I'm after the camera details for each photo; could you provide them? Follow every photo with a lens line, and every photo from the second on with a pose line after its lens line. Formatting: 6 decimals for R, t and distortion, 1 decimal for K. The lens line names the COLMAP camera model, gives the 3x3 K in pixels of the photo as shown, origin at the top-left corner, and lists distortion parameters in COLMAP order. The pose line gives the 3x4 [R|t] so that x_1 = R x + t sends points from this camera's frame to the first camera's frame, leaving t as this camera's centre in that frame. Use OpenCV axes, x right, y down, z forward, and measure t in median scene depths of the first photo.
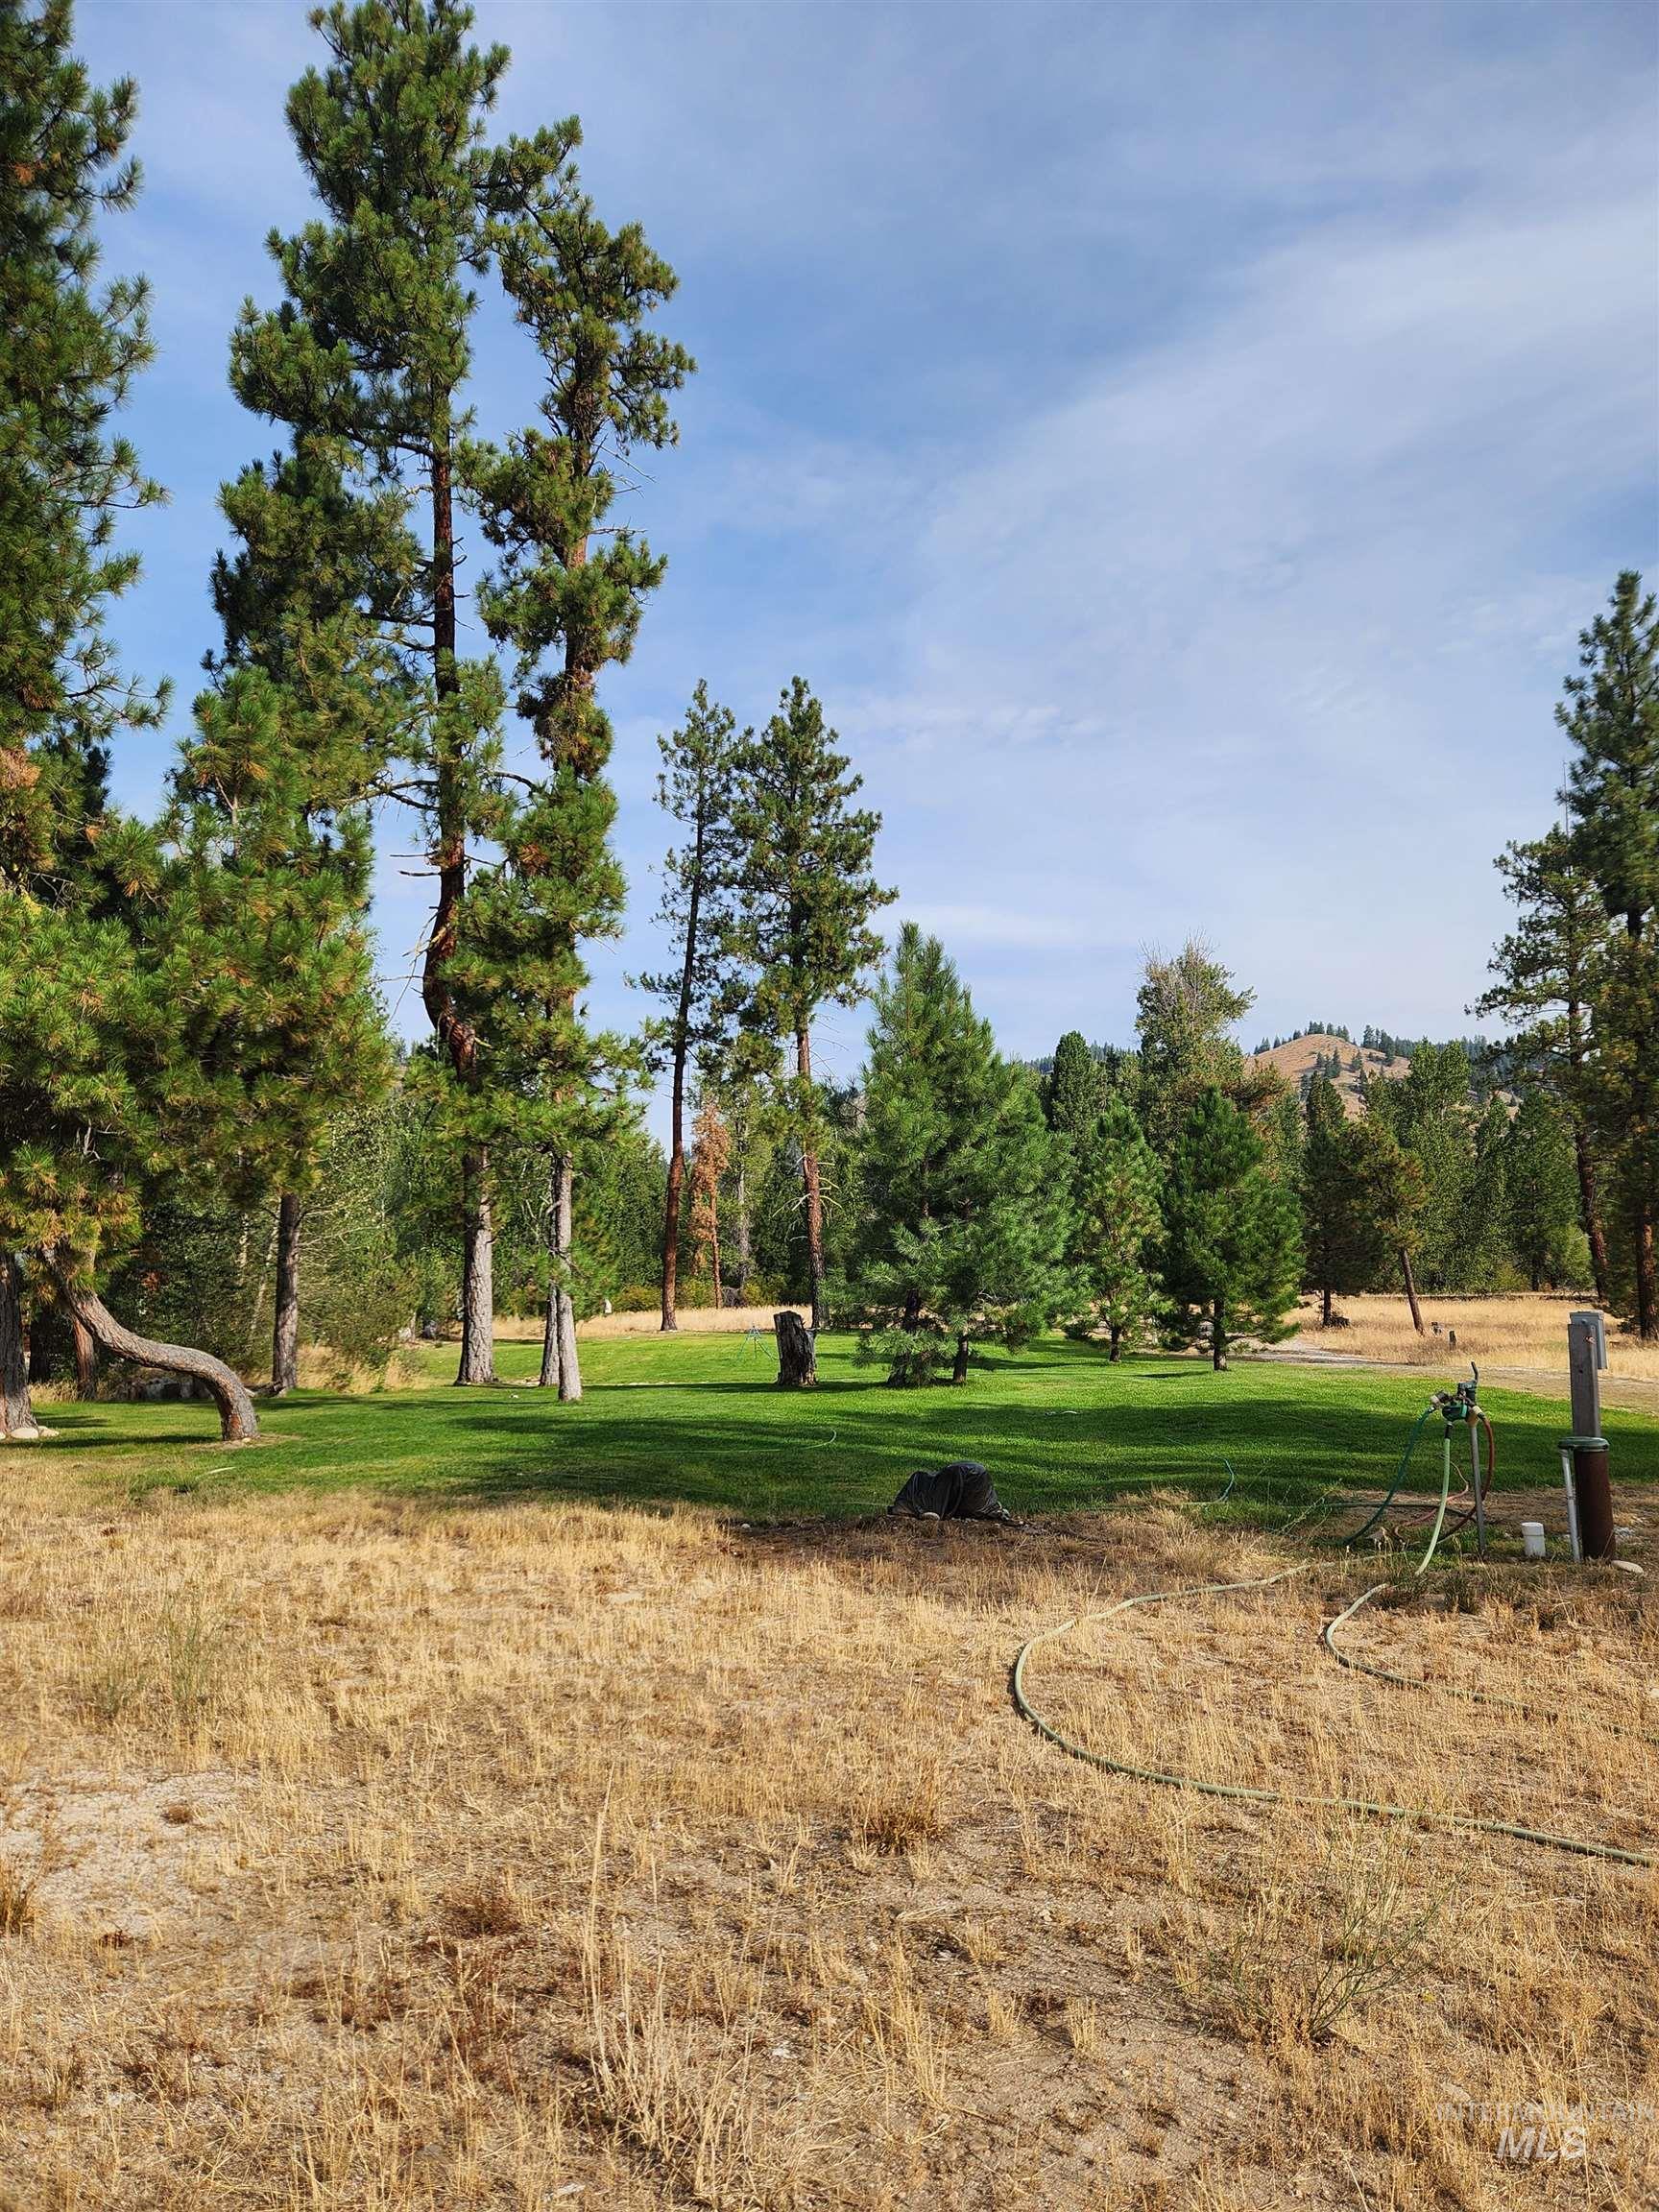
lens RADIAL K [[1475.8, 0, 829.5], [0, 1475.8, 1106.0], [0, 0, 1]] dist [0.076330, -0.070155]
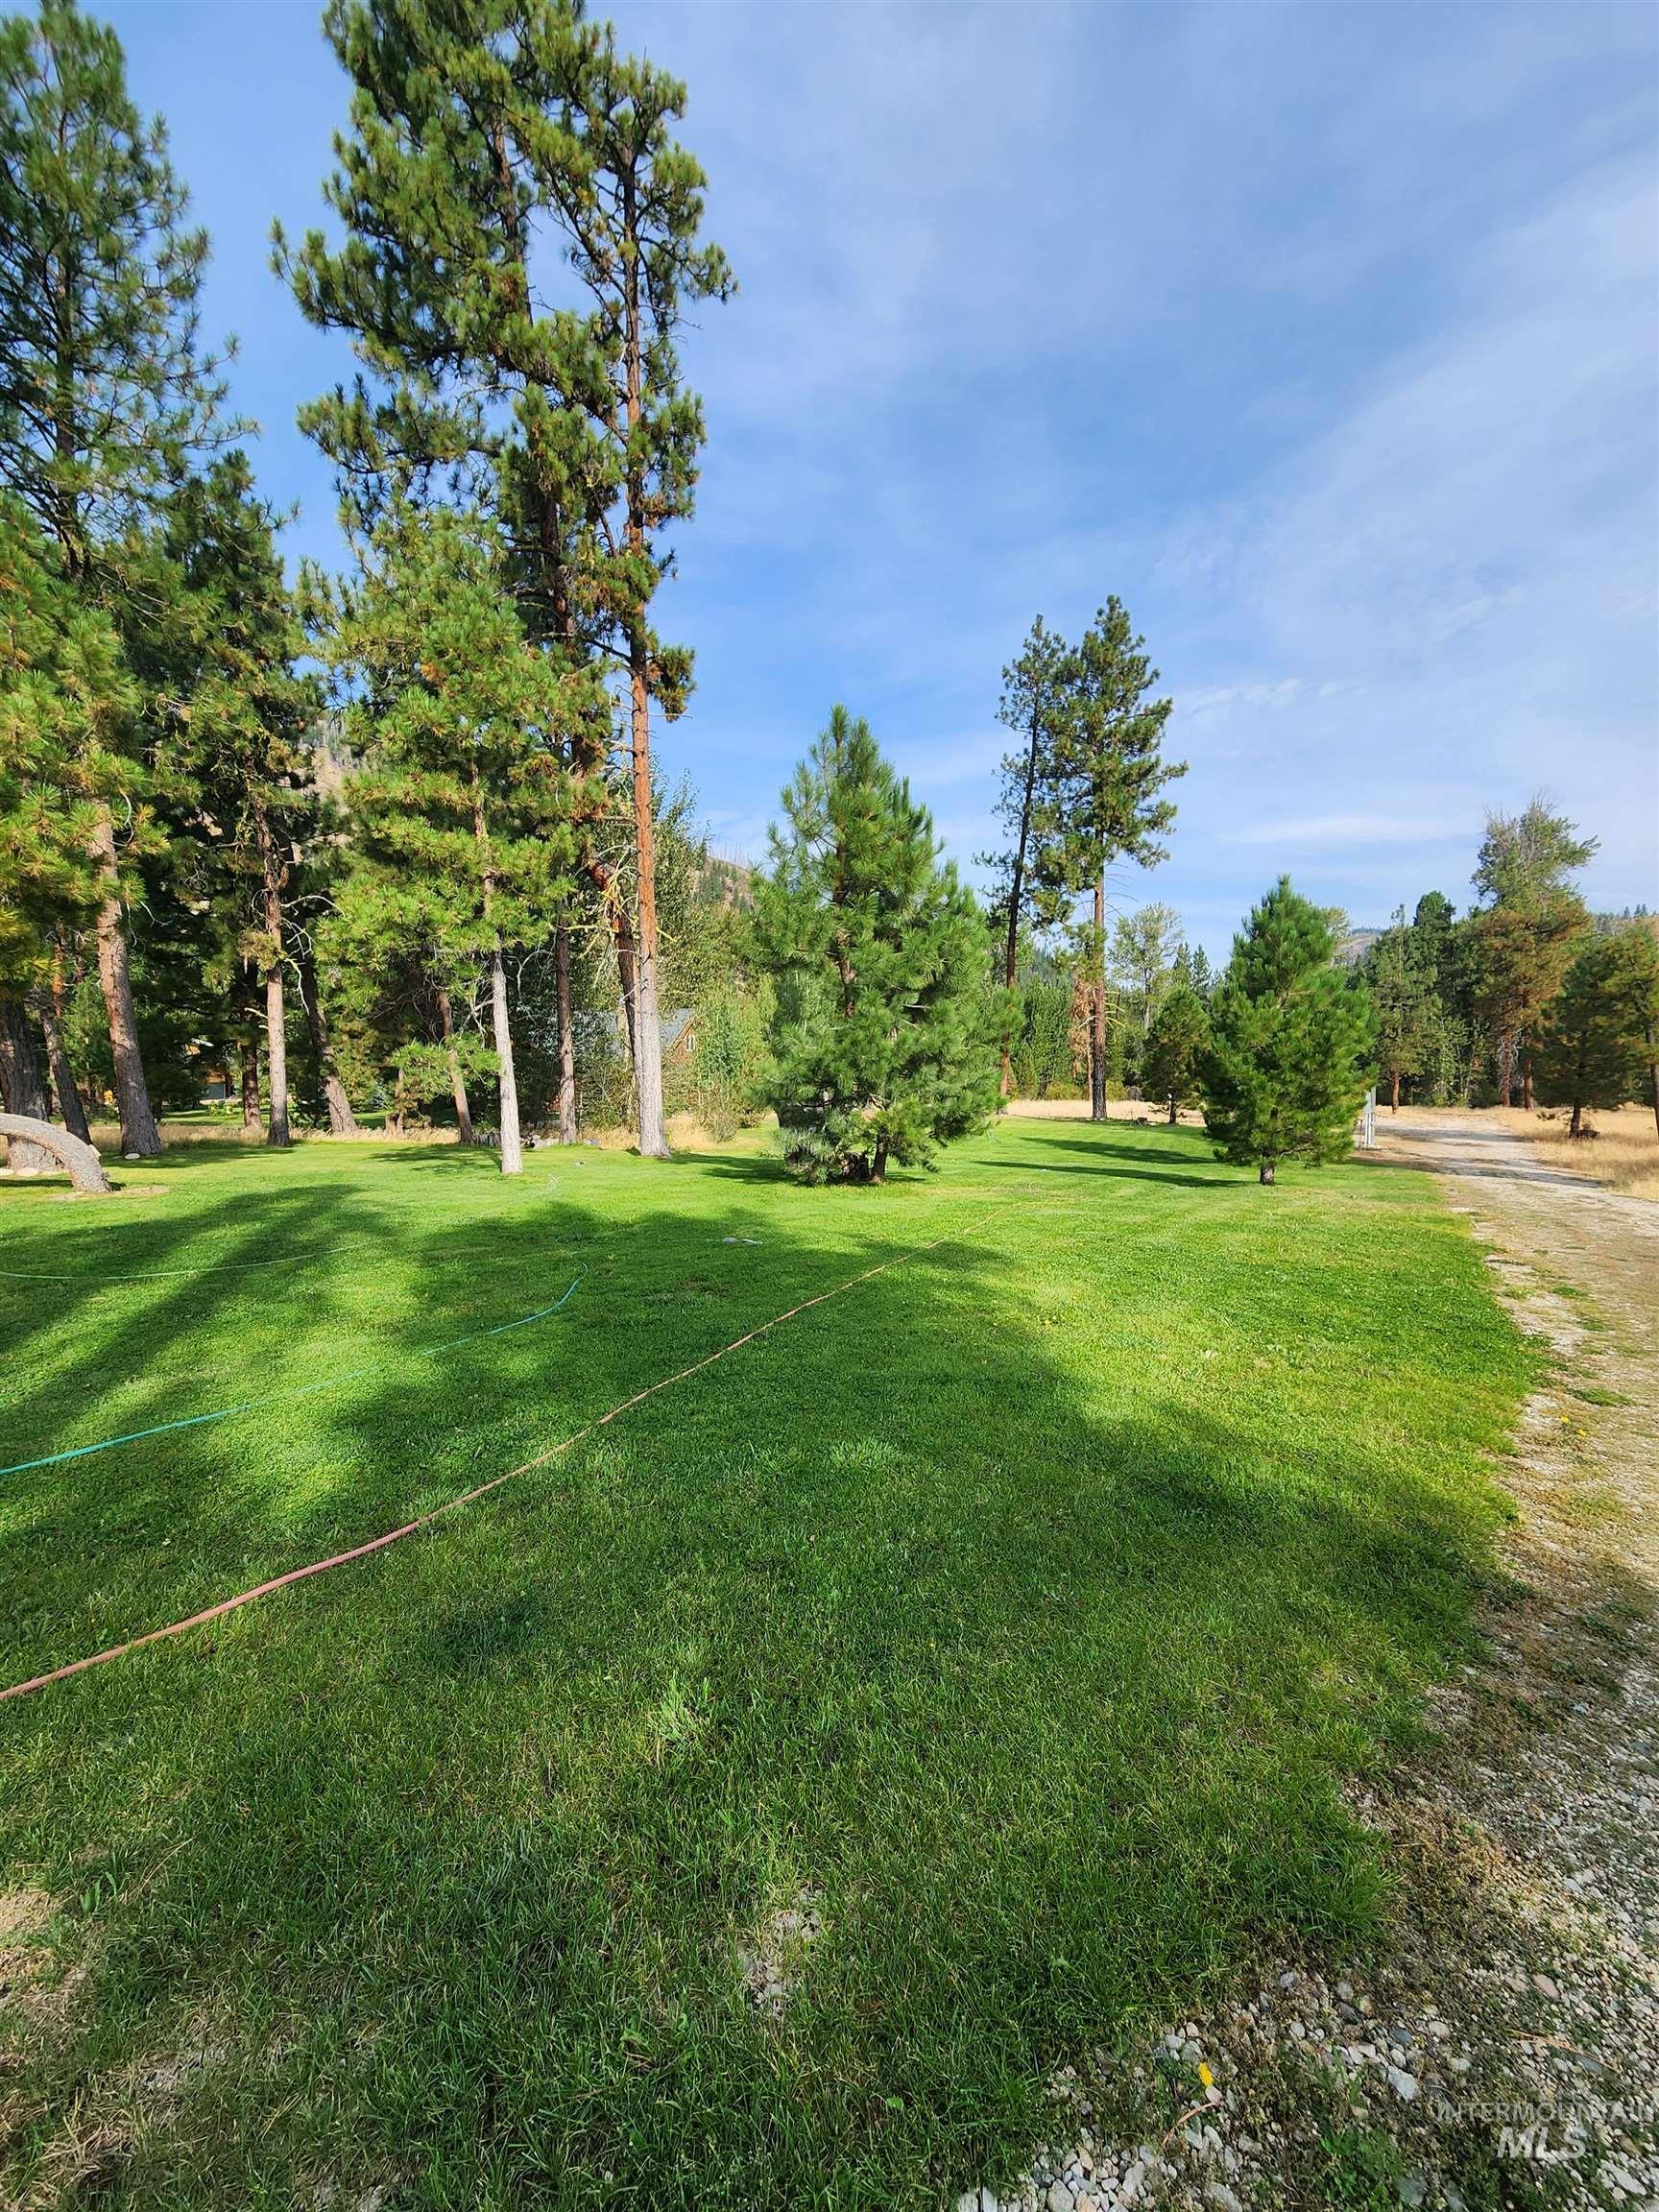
lens RADIAL K [[904.1, 0, 839.8], [0, 904.1, 1115.9], [0, 0, 1]] dist [-0.000644, -0.000400]
pose [[0.897904, 0.045278, -0.437856, 0.125182], [0.024308, 0.988078, 0.152024, 0.018558], [0.439520, -0.147146, 0.886098, 0.172693]]
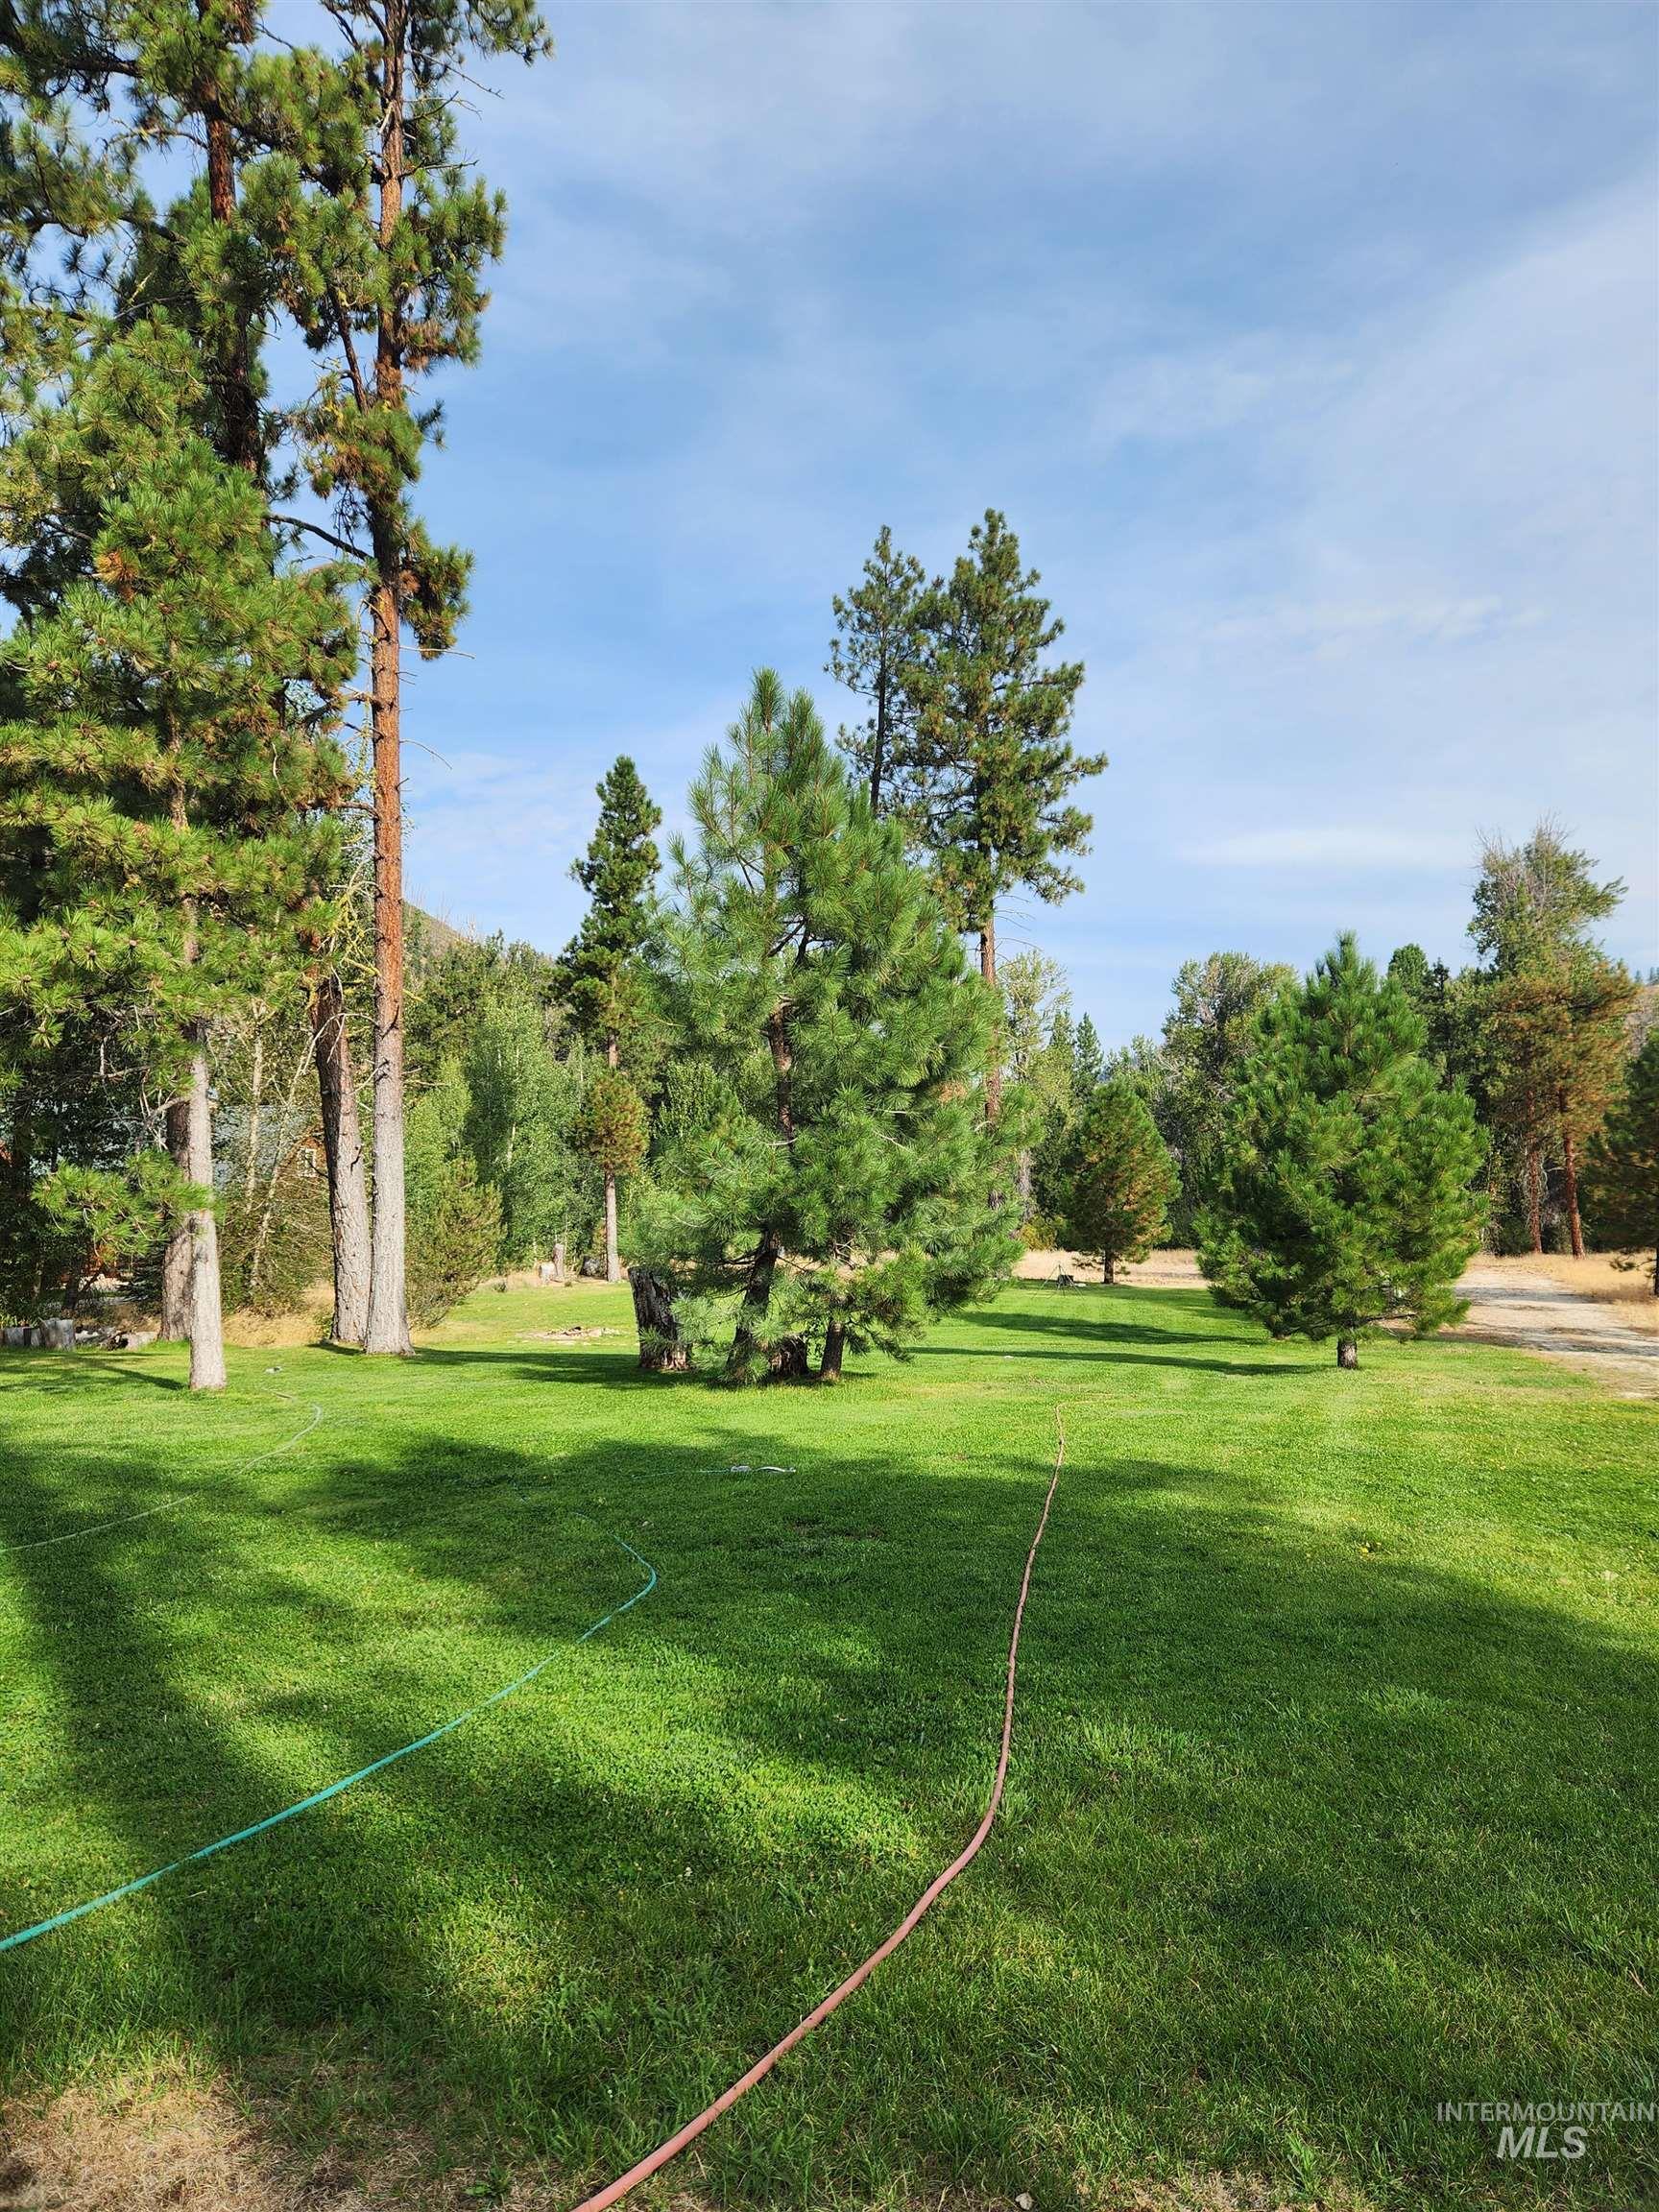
lens RADIAL K [[1475.8, 0, 829.5], [0, 1475.8, 1106.0], [0, 0, 1]] dist [0.076330, -0.070155]
pose [[0.971254, 0.000114, -0.238047, 0.091687], [0.009361, 0.999208, 0.038669, 0.015821], [0.237863, -0.039786, 0.970484, 0.142604]]
